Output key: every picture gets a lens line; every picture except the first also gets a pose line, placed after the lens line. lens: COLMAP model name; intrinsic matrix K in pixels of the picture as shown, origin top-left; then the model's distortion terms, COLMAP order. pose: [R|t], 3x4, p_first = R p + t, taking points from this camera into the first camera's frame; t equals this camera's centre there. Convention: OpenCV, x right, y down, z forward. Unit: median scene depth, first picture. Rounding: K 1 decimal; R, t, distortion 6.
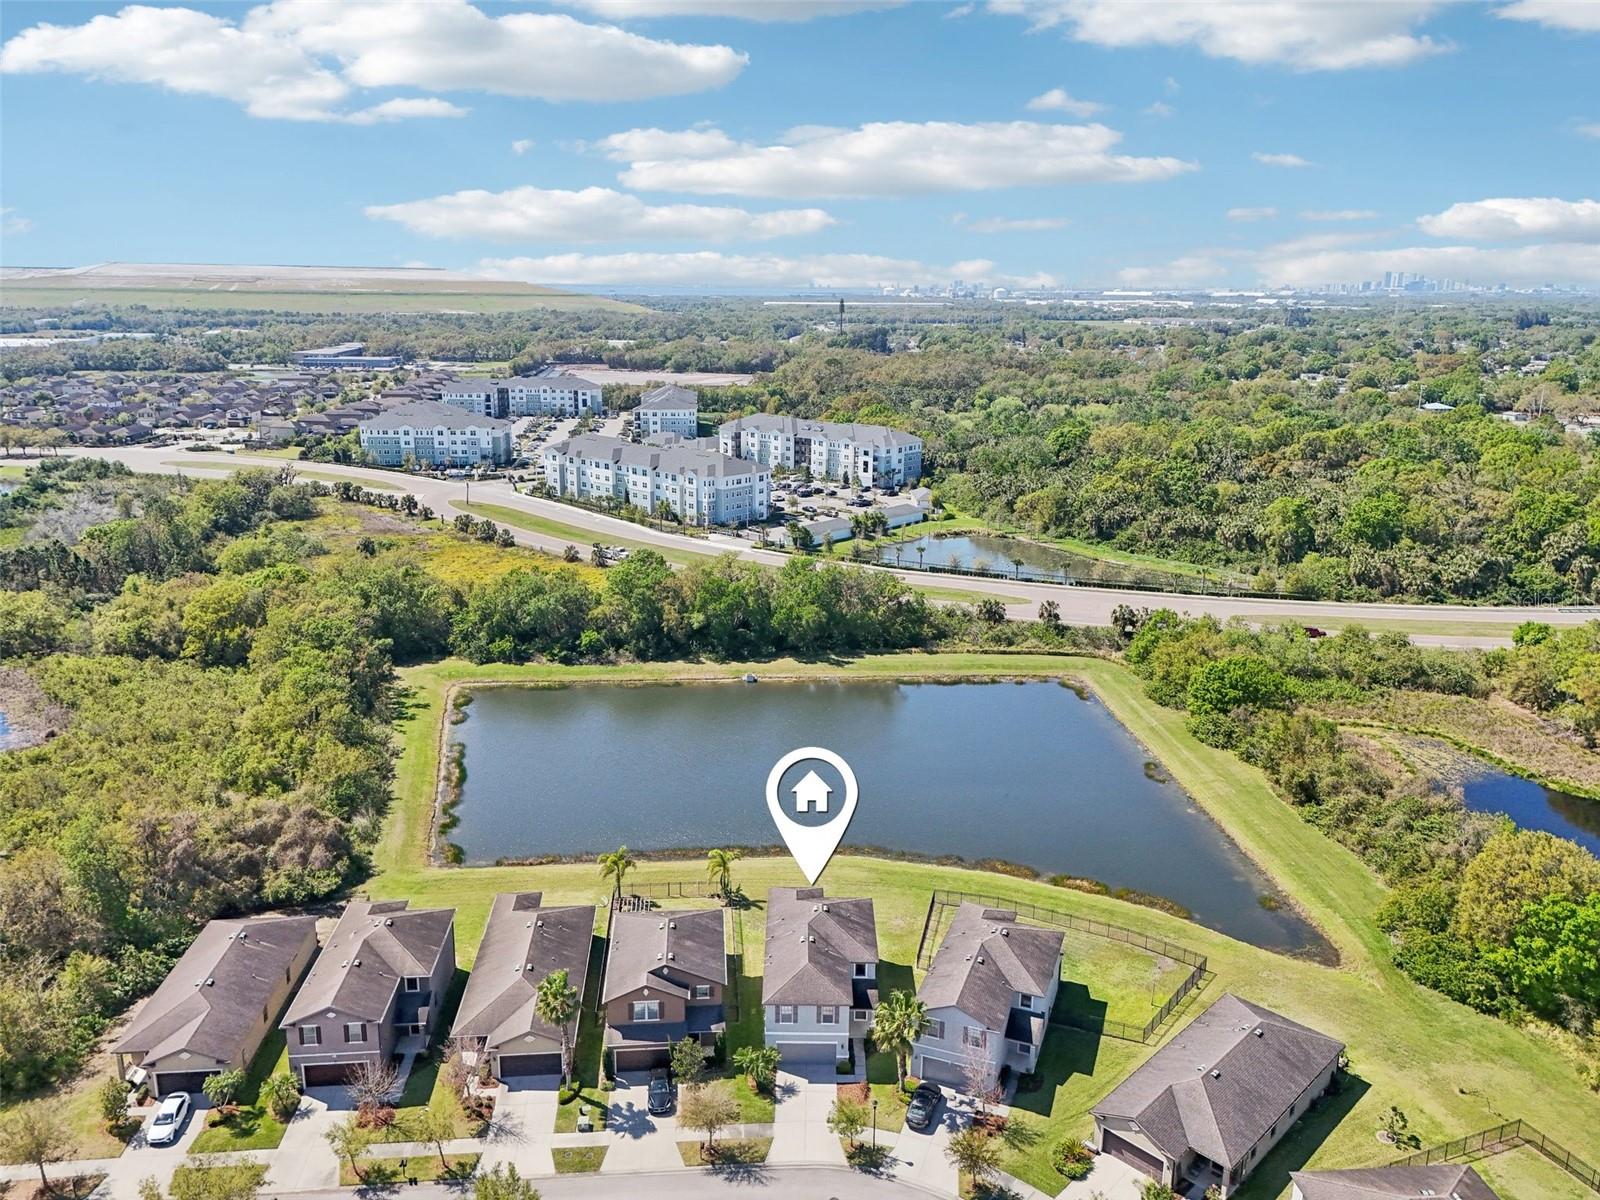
lens RADIAL K [[1142.7, 0, 792.3], [0, 1142.7, 636.5], [0, 0, 1]] dist [0.098663, -0.104537]
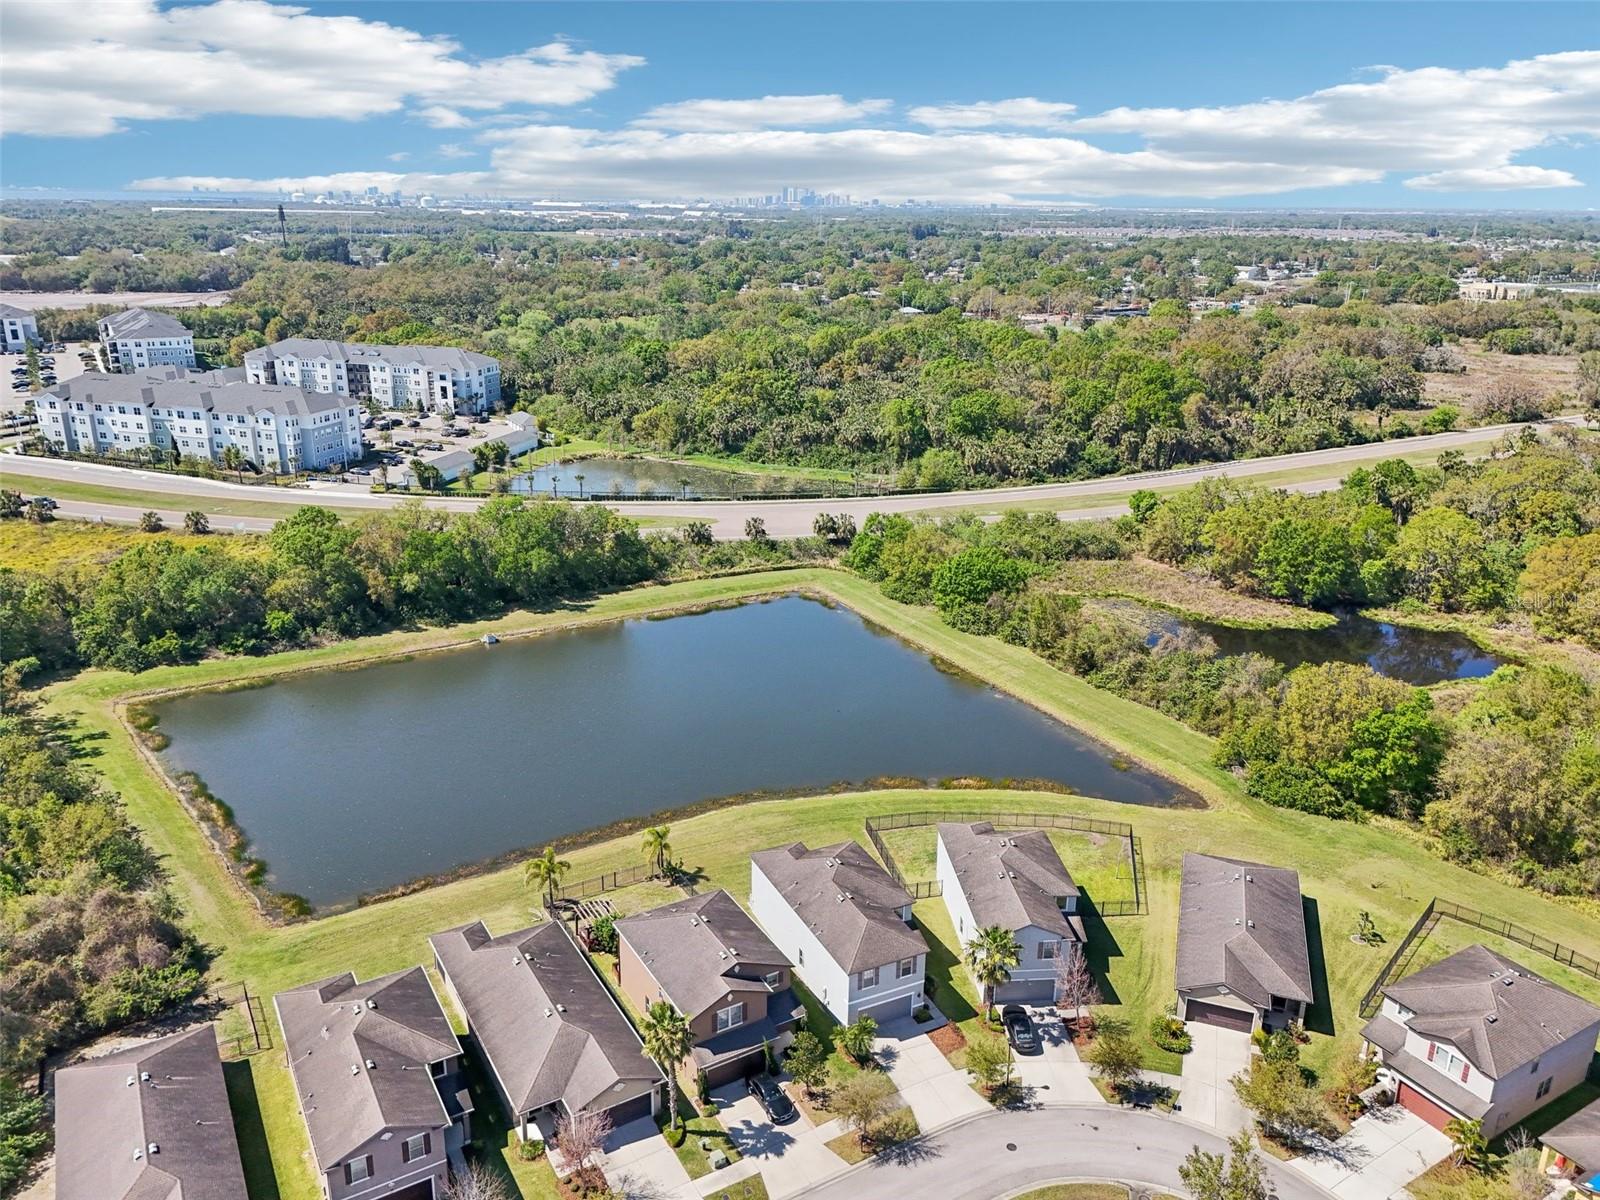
lens RADIAL K [[1142.7, 0, 792.3], [0, 1142.7, 636.5], [0, 0, 1]] dist [0.098663, -0.104537]
pose [[0.902163, -0.150686, 0.404221, -0.178370], [0.122218, 0.987898, 0.095496, -0.021071], [-0.413719, -0.036749, 0.909662, 0.078864]]
